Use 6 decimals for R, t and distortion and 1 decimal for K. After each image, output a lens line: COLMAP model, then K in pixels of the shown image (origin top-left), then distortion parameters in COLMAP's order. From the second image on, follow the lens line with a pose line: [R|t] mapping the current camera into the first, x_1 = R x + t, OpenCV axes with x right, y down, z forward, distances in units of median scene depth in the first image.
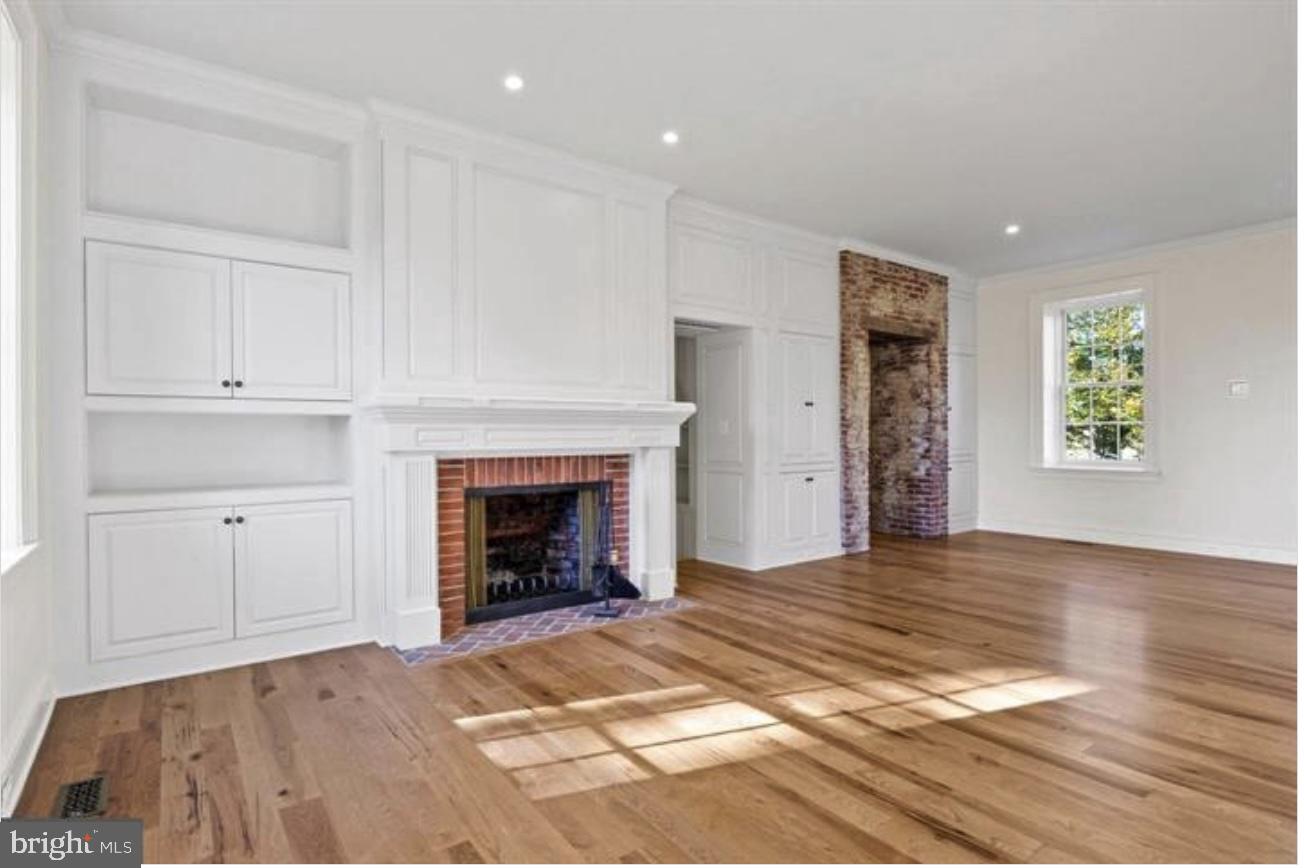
lens RADIAL K [[650.2, 0, 651.8], [0, 650.2, 435.4], [0, 0, 1]] dist [-0.016496, 0.001213]
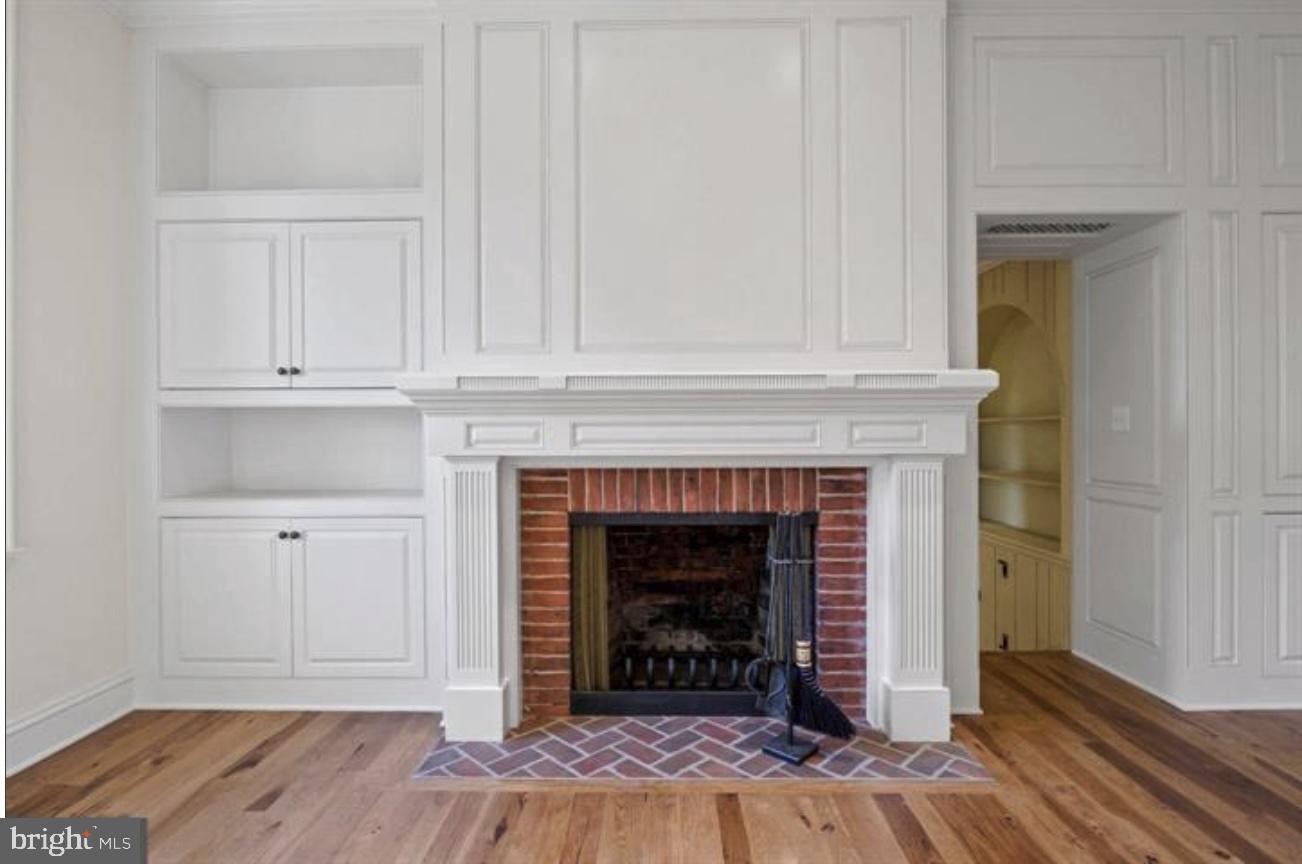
lens RADIAL K [[649.2, 0, 649.9], [0, 649.2, 436.5], [0, 0, 1]] dist [-0.016496, 0.001213]
pose [[0.791023, 0.004185, -0.611772, 0.180127], [-0.000778, 0.999983, 0.005833, -0.000645], [0.611786, -0.004138, 0.791012, 0.495396]]
